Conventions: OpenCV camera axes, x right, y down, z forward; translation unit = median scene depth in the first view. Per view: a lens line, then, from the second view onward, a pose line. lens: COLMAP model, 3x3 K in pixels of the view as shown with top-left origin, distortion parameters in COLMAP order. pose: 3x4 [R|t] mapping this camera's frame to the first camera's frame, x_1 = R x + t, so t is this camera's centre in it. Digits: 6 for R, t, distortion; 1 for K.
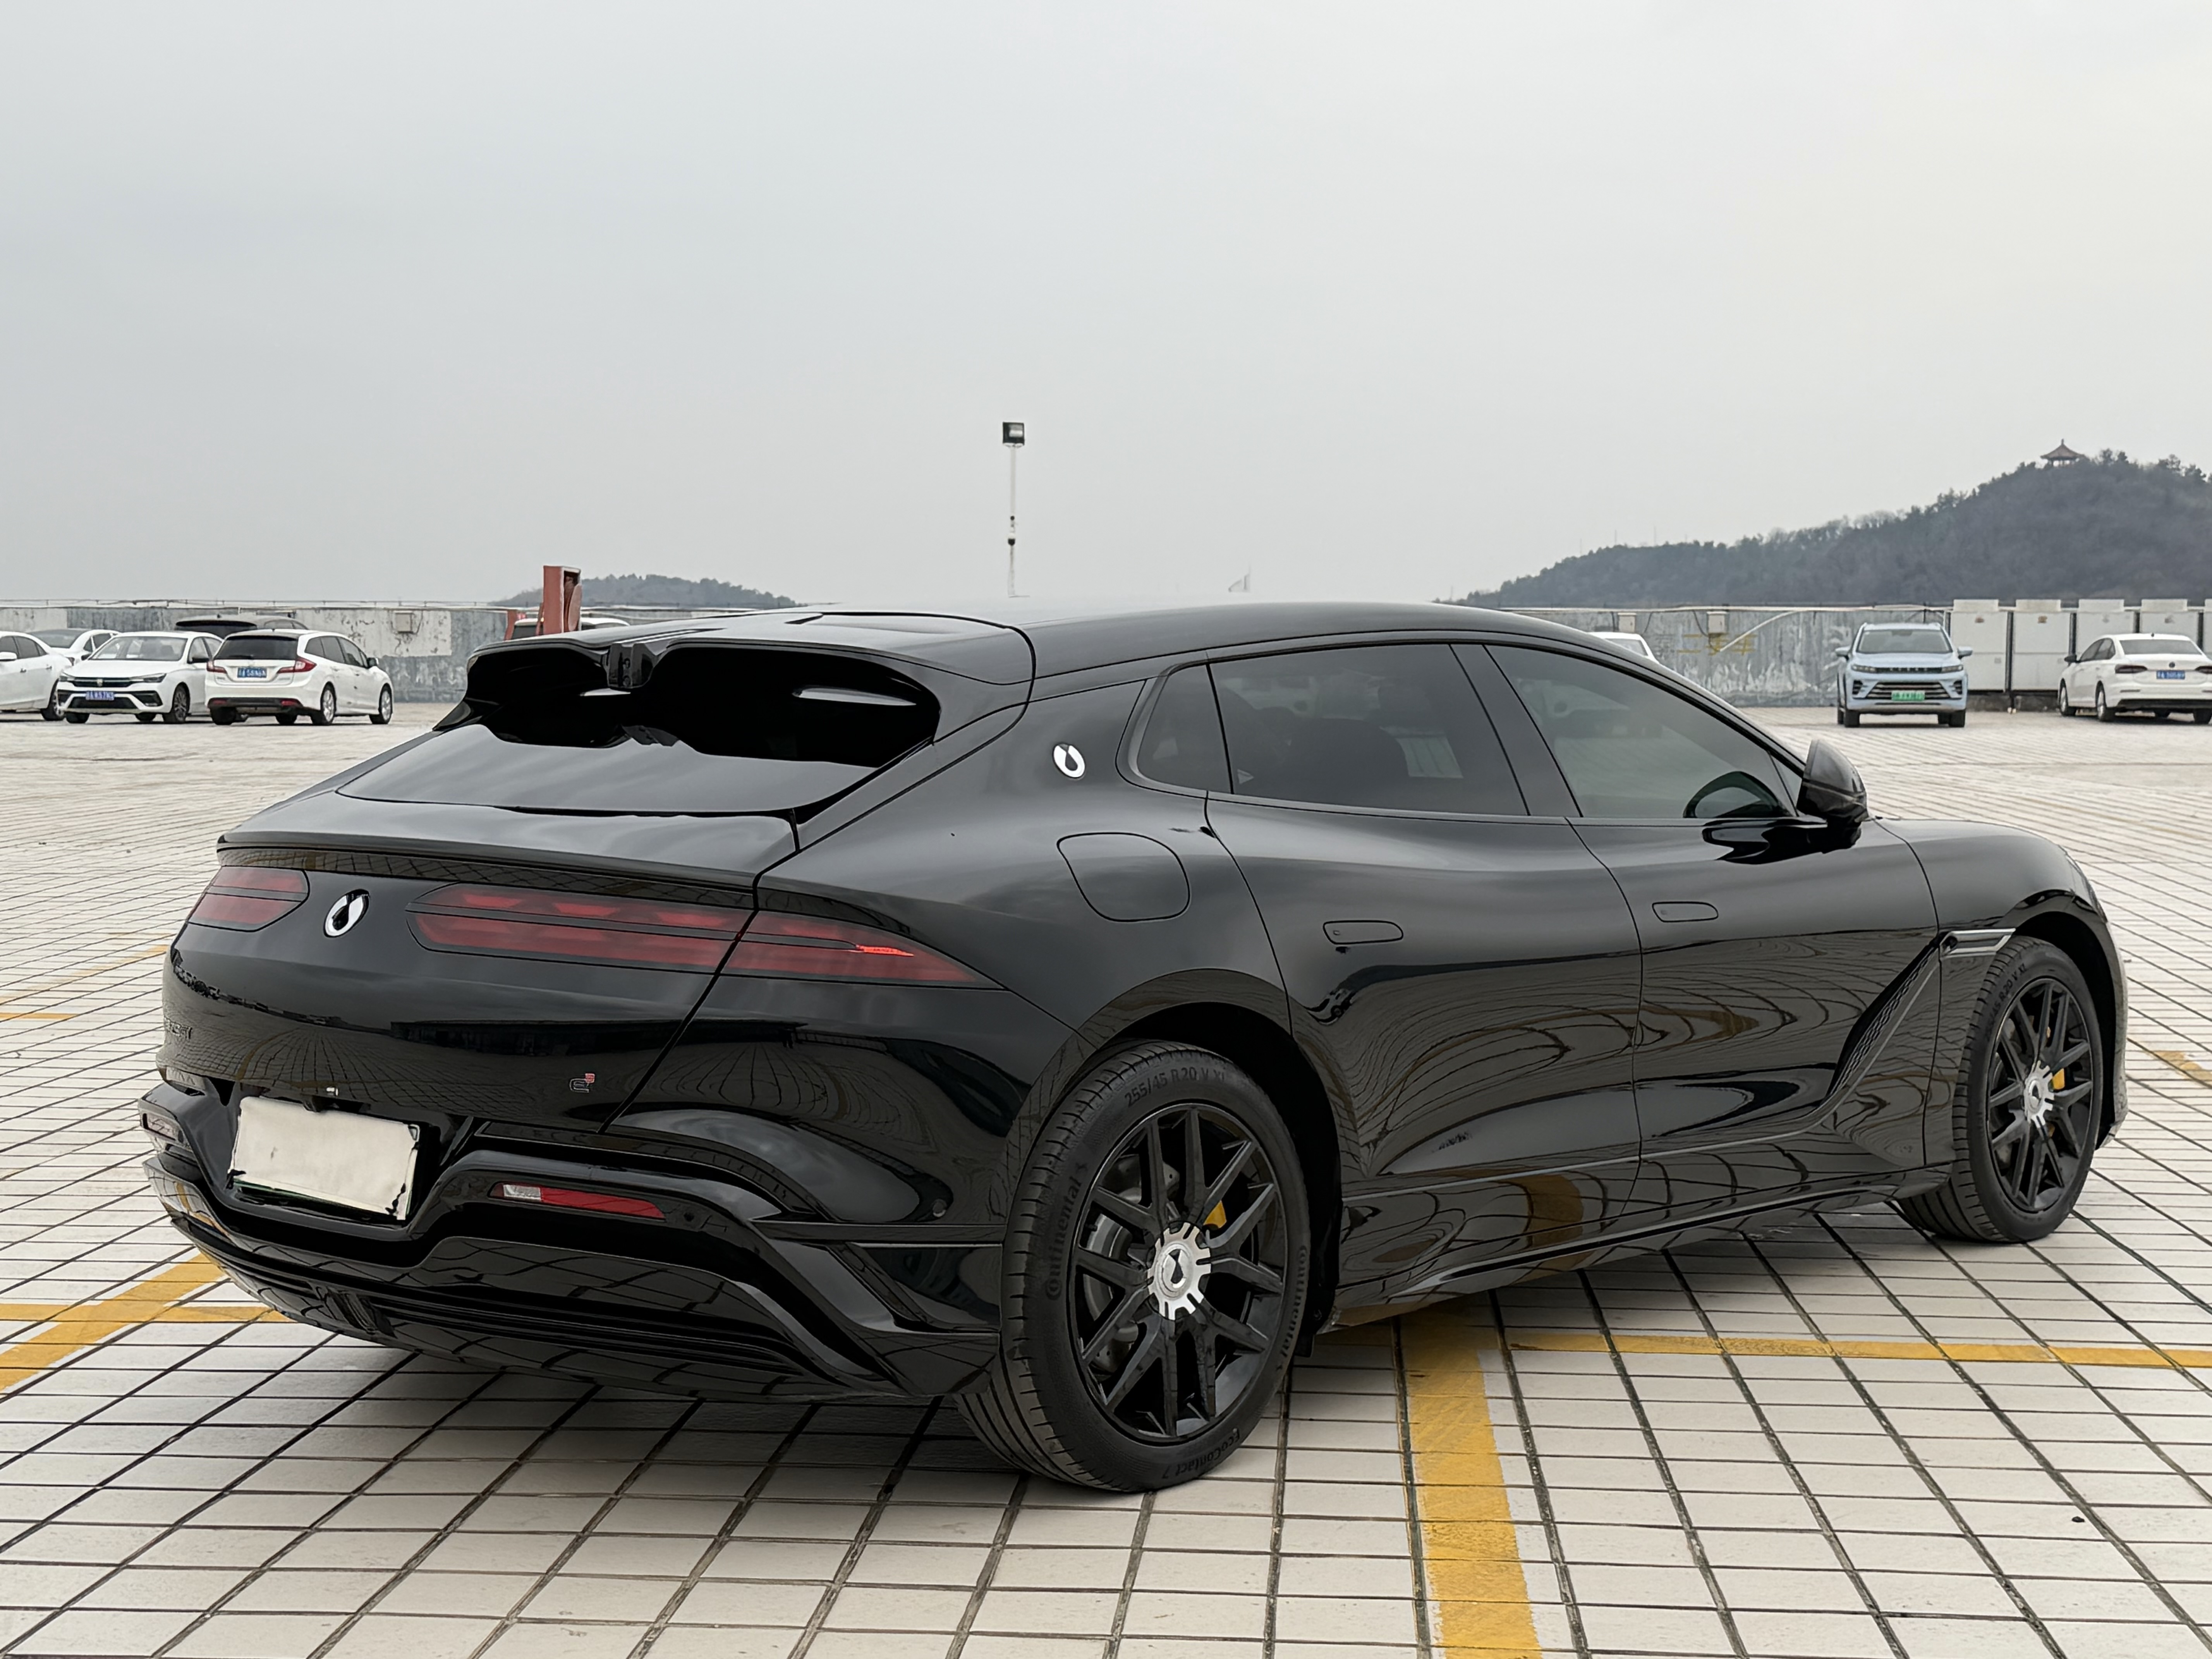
lens RADIAL K [[3094.8, 0, 1106.0], [0, 3094.8, 829.5], [0, 0, 1]] dist [0.001747, 0.006511]
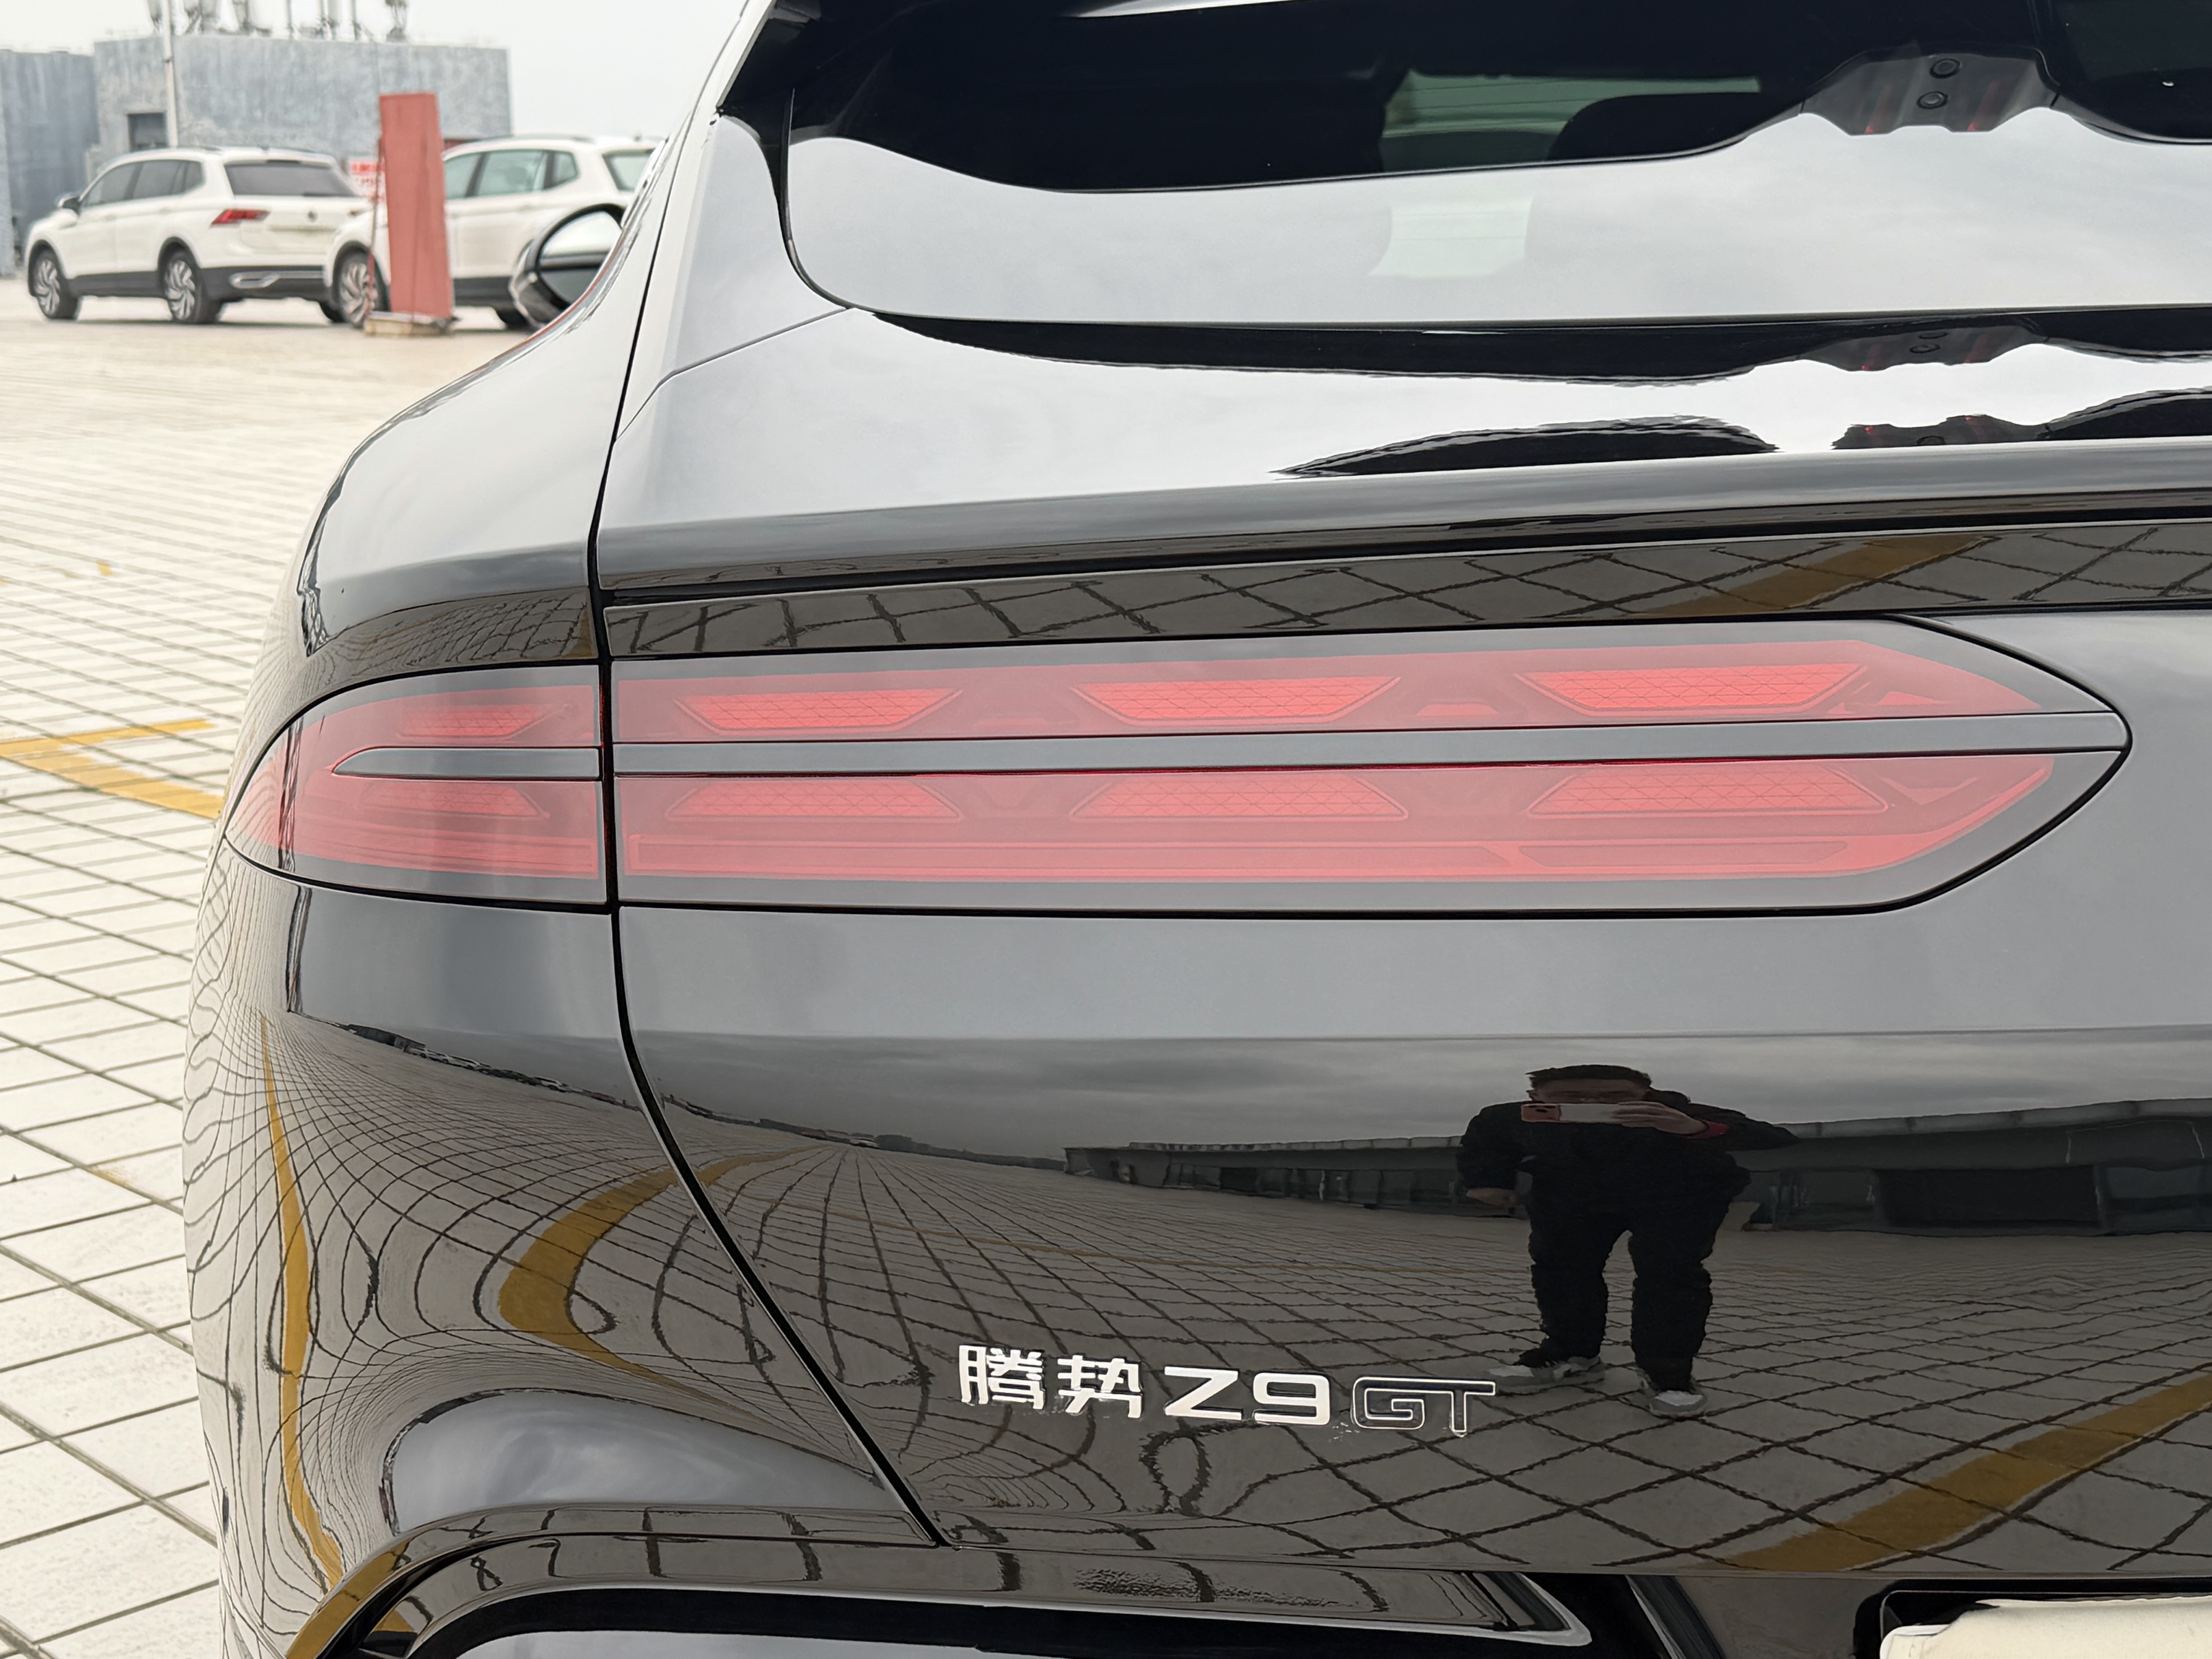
lens RADIAL K [[3073.5, 0, 1034.3], [0, 3073.5, 826.5], [0, 0, 1]] dist [0.042578, 0.067440]
pose [[0.691491, -0.150717, 0.706487, -0.081030], [0.053019, 0.985944, 0.158441, -0.002053], [-0.720437, -0.072104, 0.689762, 0.151264]]
